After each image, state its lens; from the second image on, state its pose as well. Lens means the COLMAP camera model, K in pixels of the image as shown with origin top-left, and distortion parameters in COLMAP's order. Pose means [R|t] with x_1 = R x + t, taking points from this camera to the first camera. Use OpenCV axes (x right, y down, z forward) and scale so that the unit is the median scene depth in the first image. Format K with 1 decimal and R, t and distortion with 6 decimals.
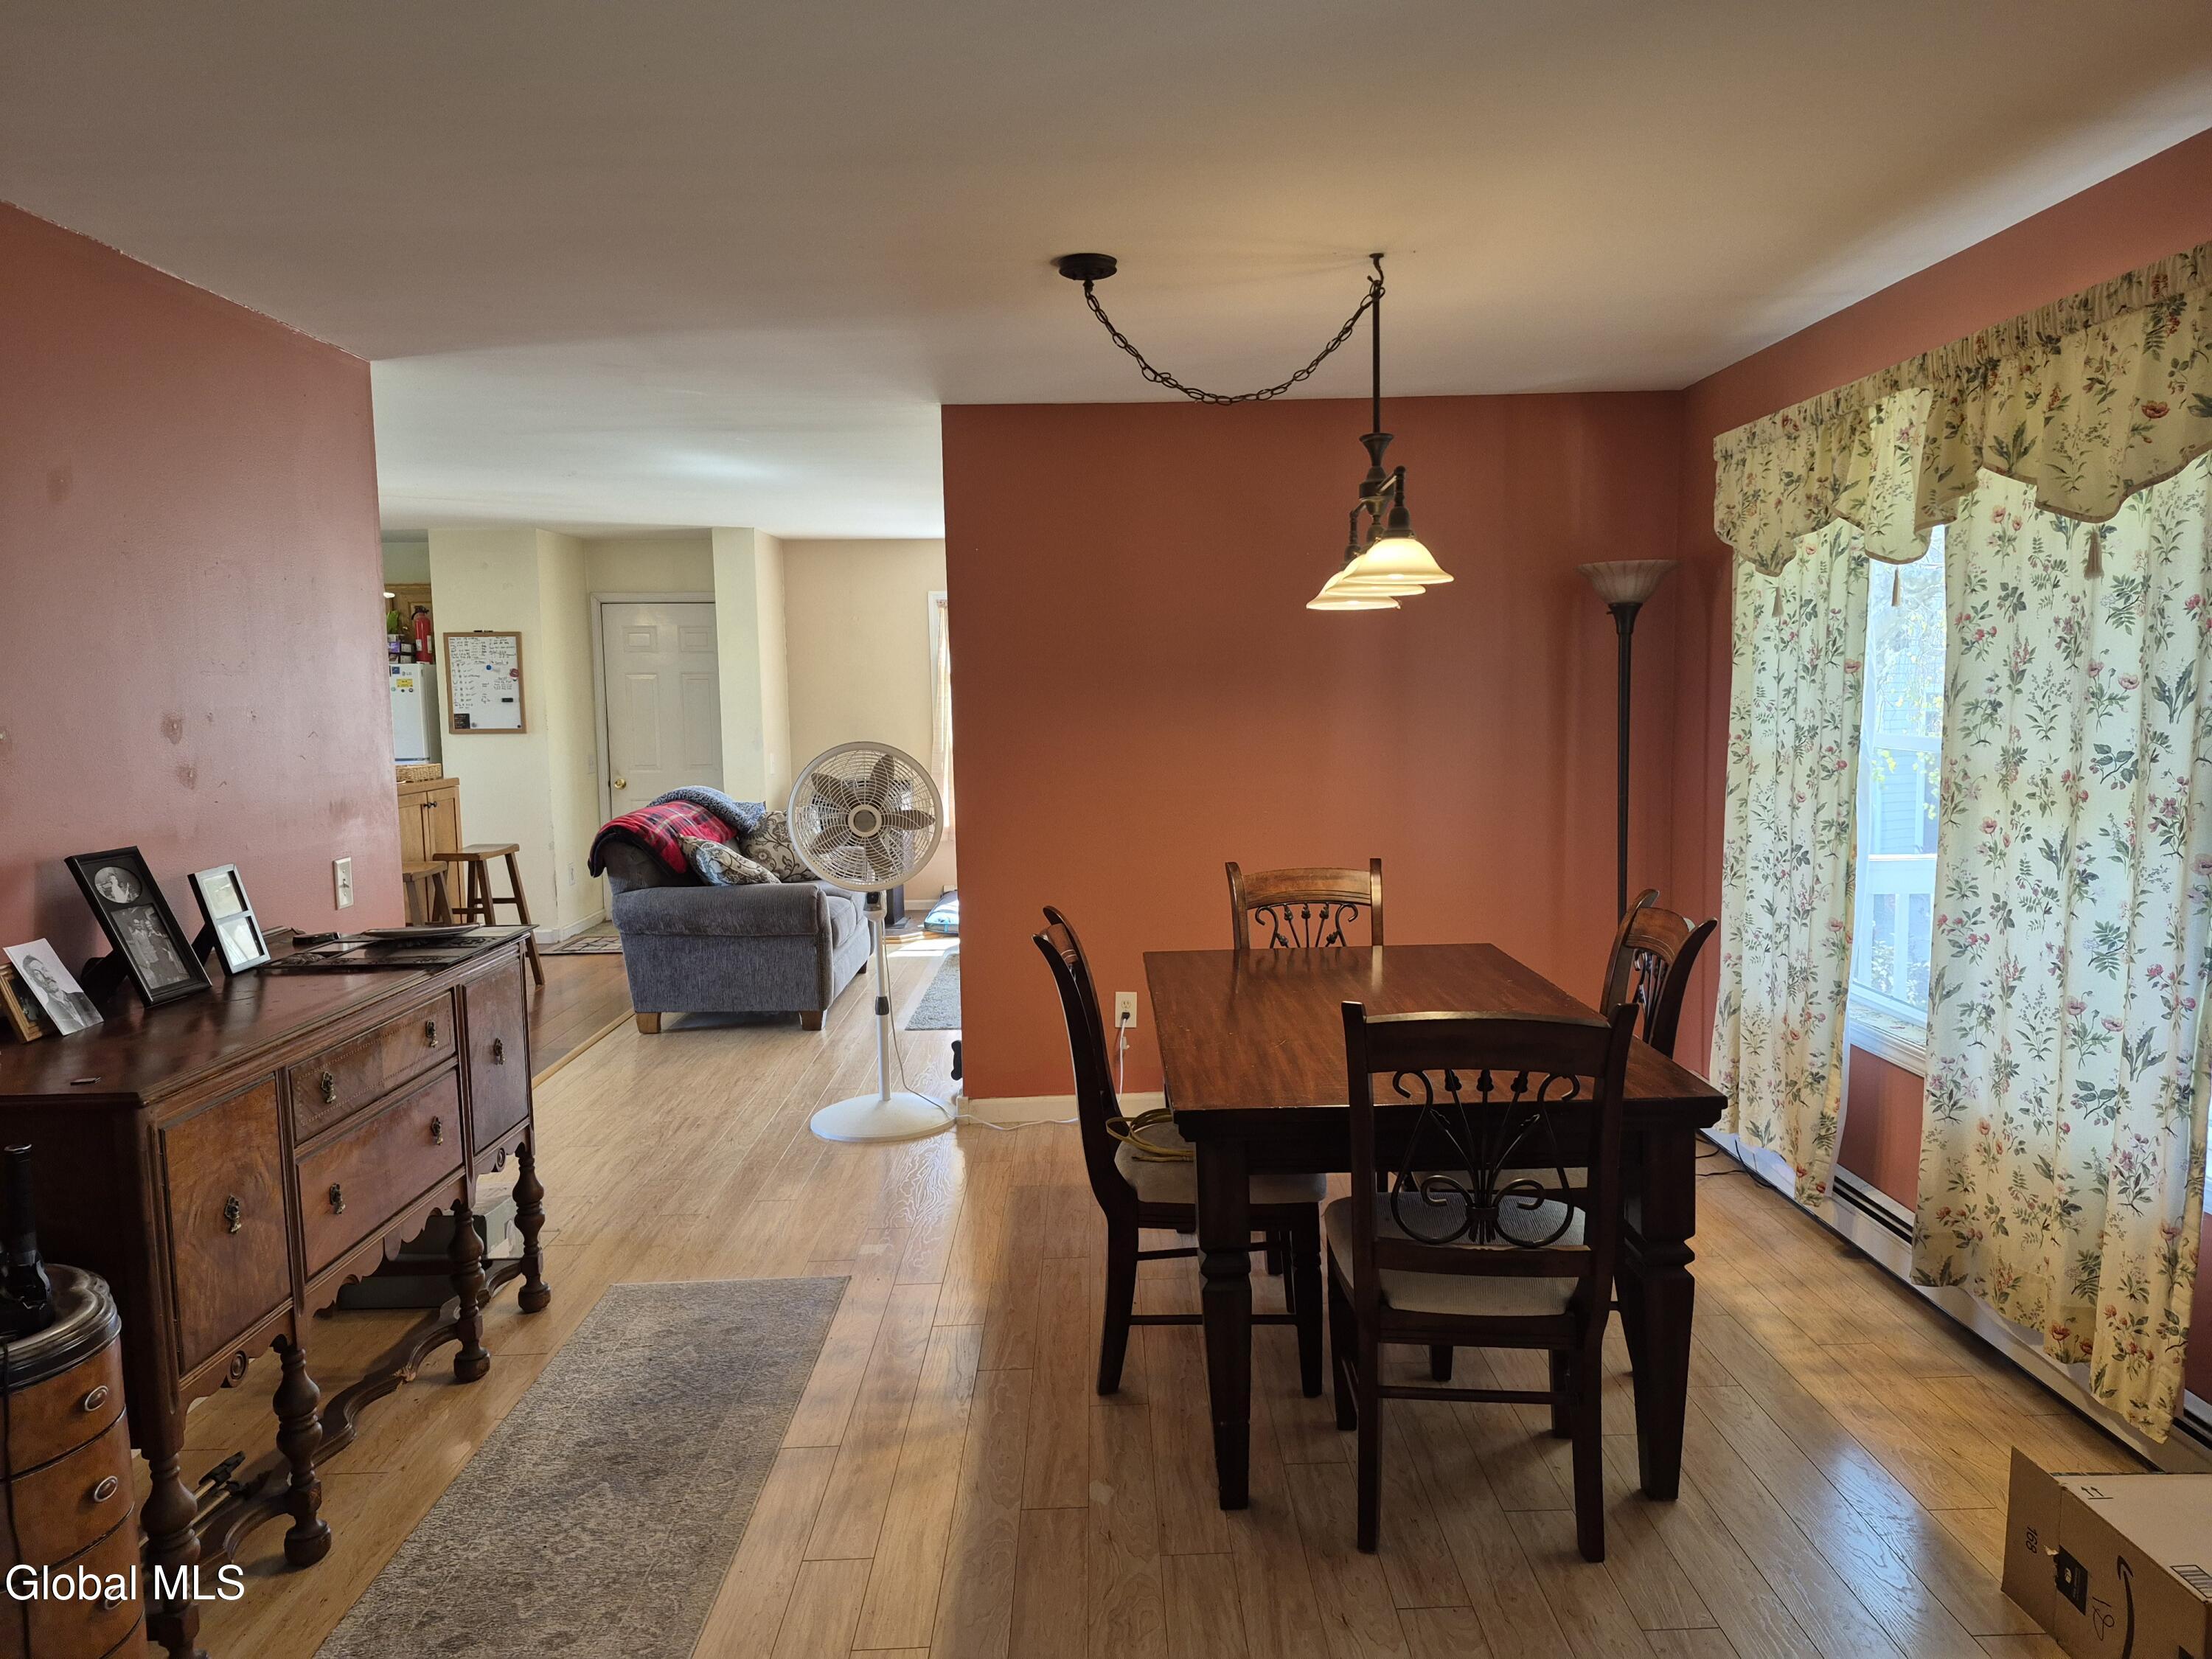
lens RADIAL K [[1523.5, 0, 1113.2], [0, 1523.5, 831.0], [0, 0, 1]] dist [0.044013, -0.036774]
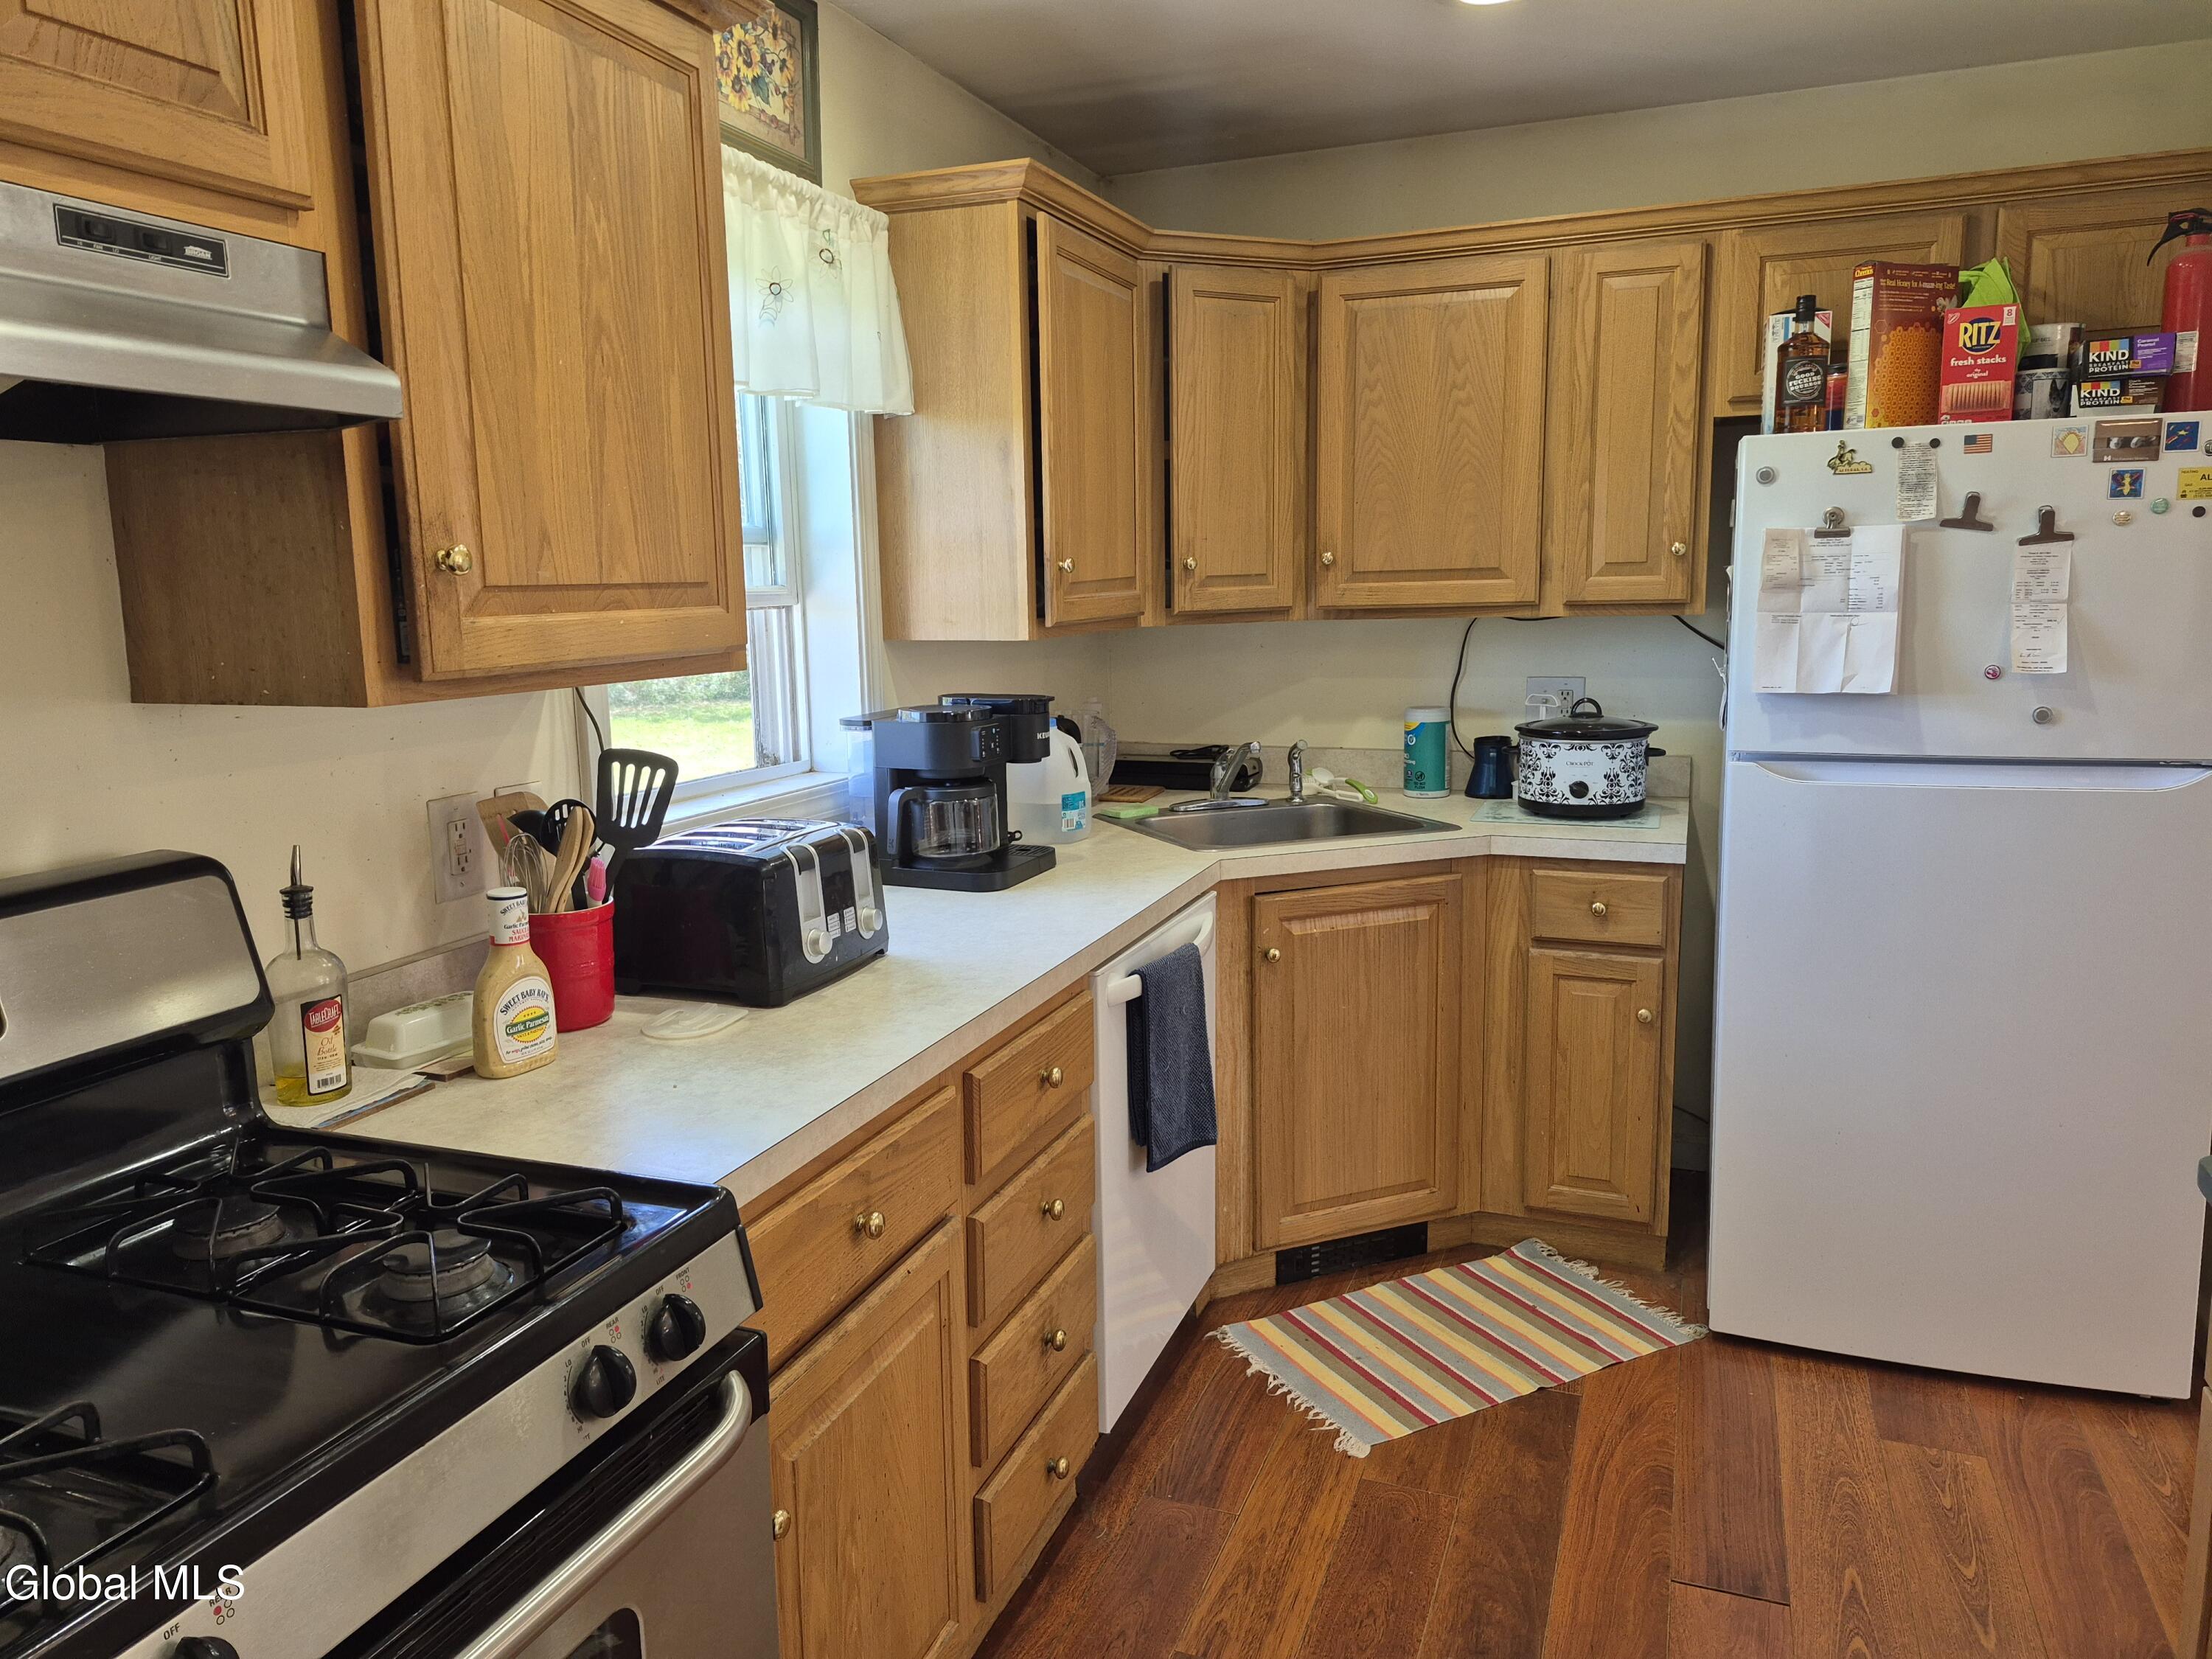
lens RADIAL K [[1523.5, 0, 1108.4], [0, 1523.5, 816.5], [0, 0, 1]] dist [0.044013, -0.036774]
pose [[0.925826, 0.059771, -0.373193, -0.533942], [-0.033950, 0.996576, 0.075389, -0.051423], [0.376421, -0.057127, 0.924686, 0.669953]]
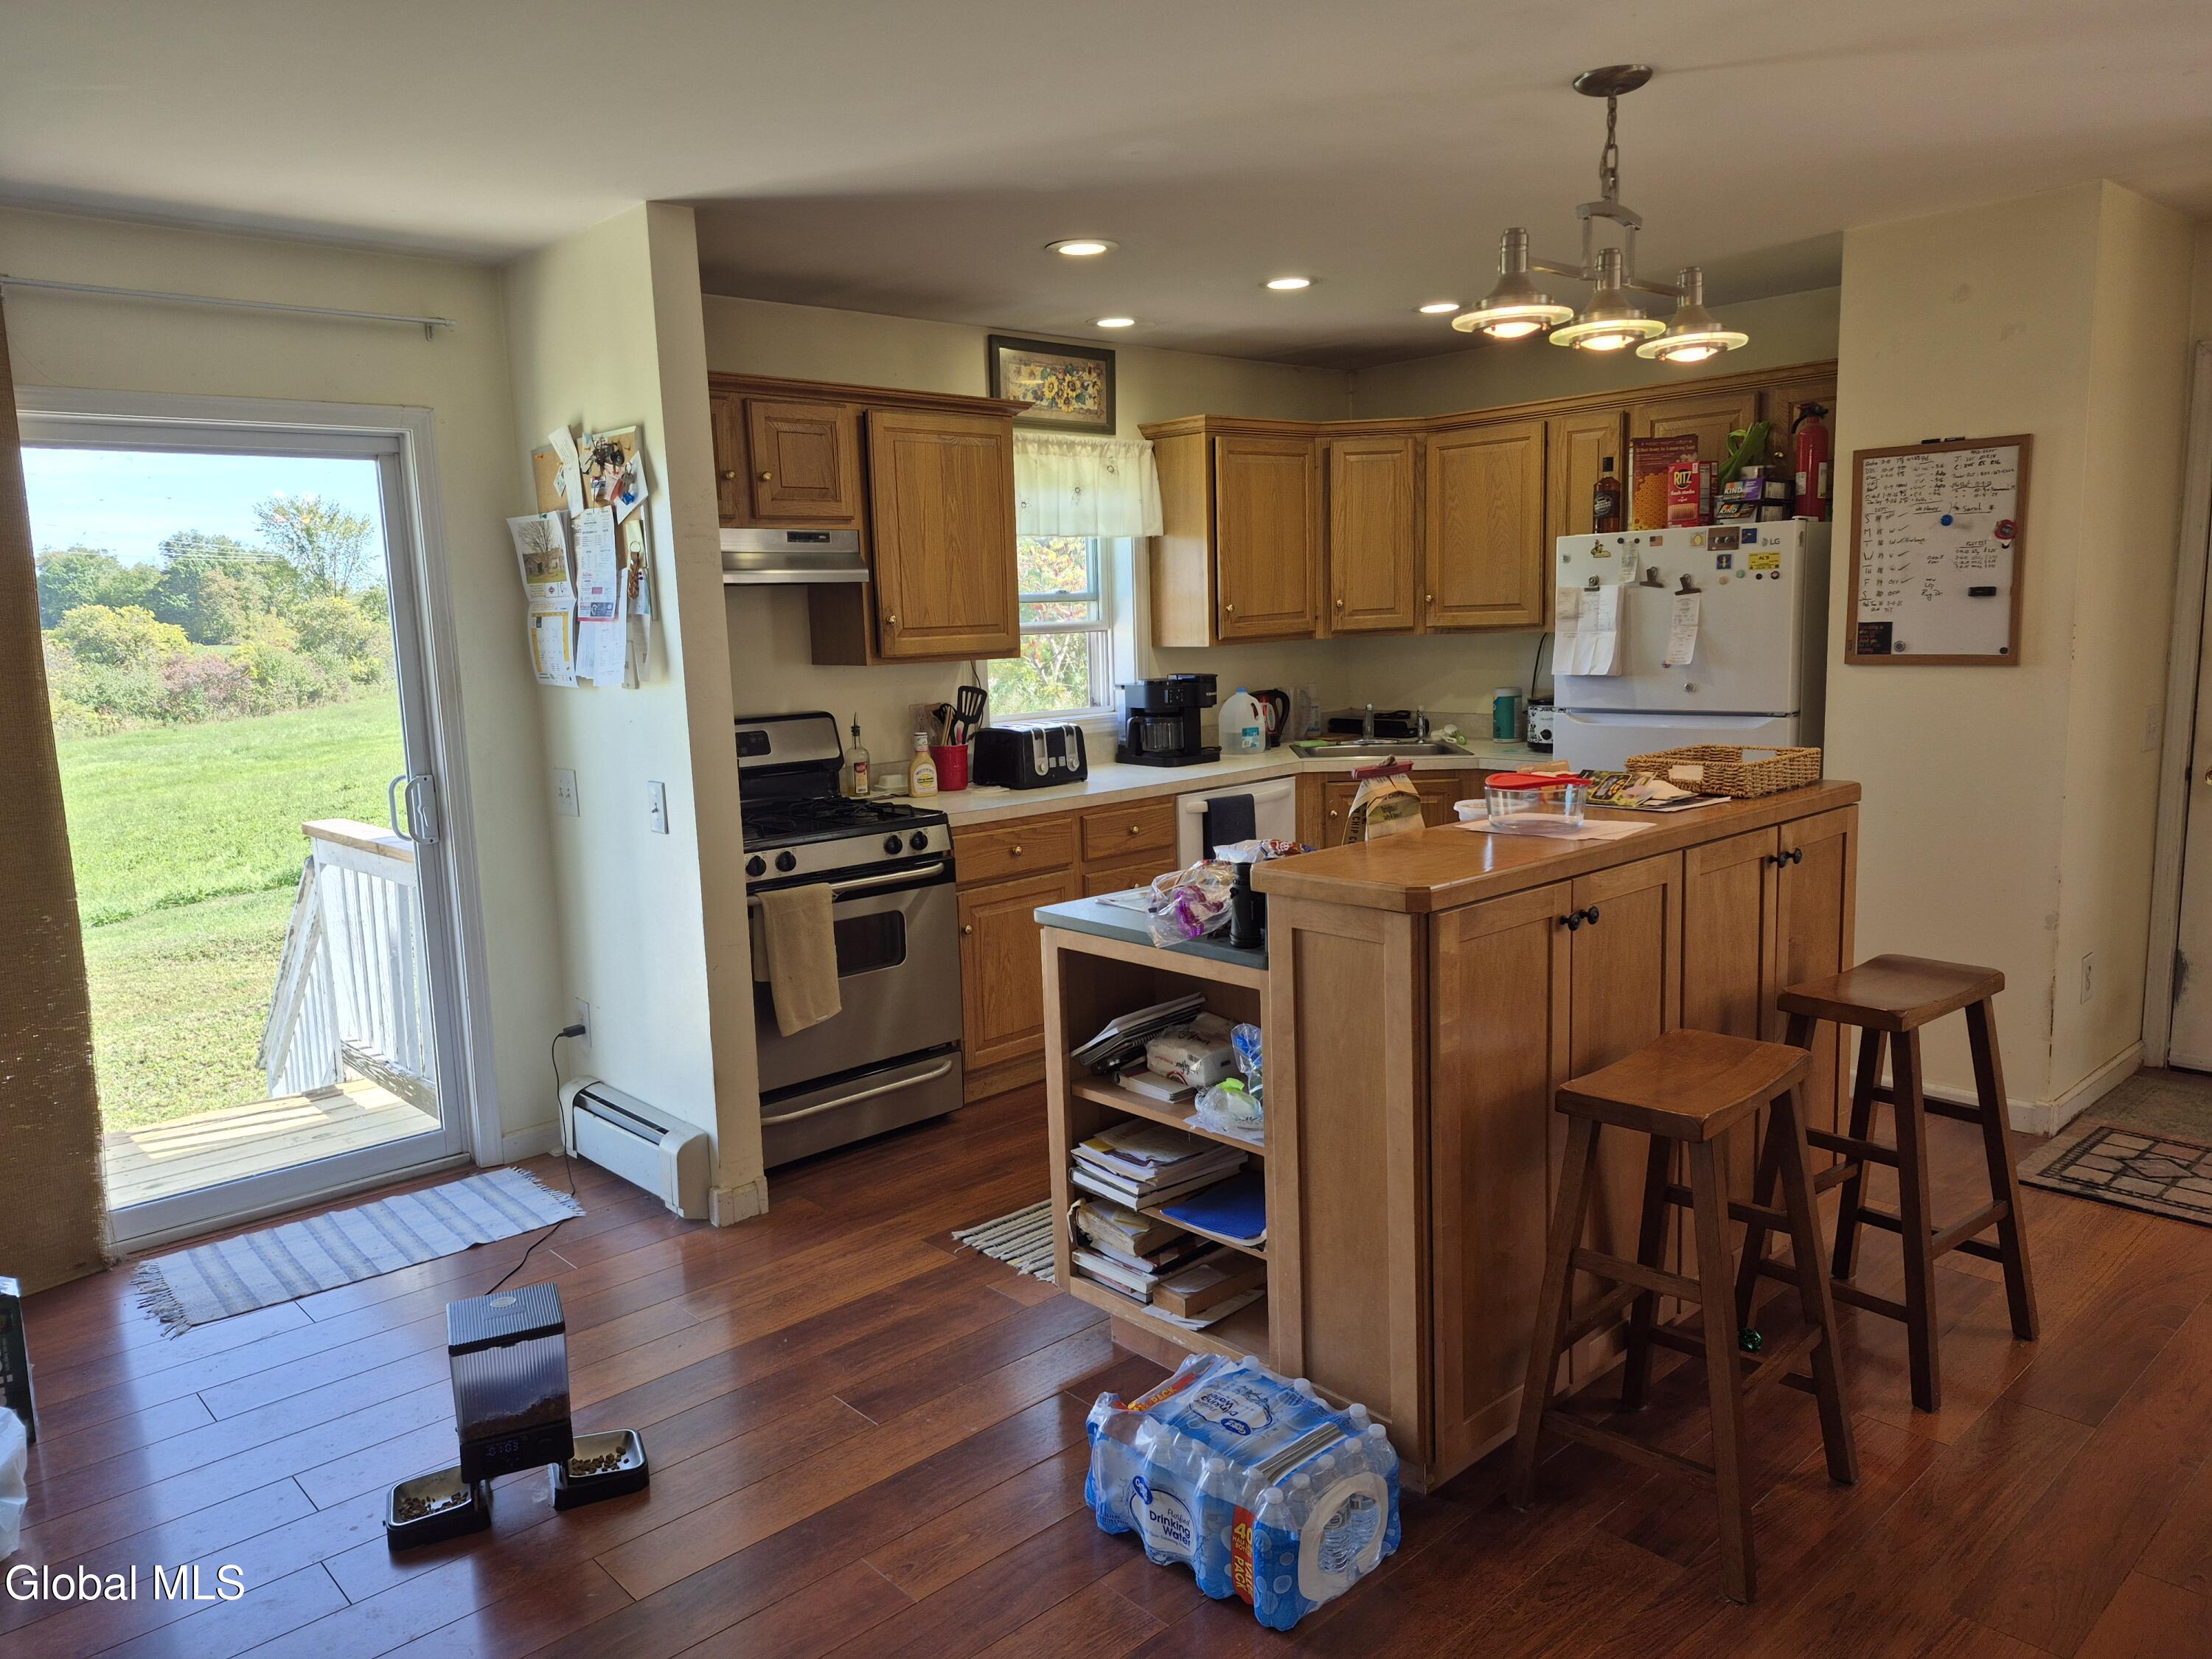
lens RADIAL K [[1523.5, 0, 1114.1], [0, 1523.5, 834.2], [0, 0, 1]] dist [0.044013, -0.036774]
pose [[0.667076, 0.106575, -0.737327, -0.224067], [-0.049667, 0.993875, 0.098722, -0.046544], [0.743332, -0.029235, 0.668284, 0.505135]]
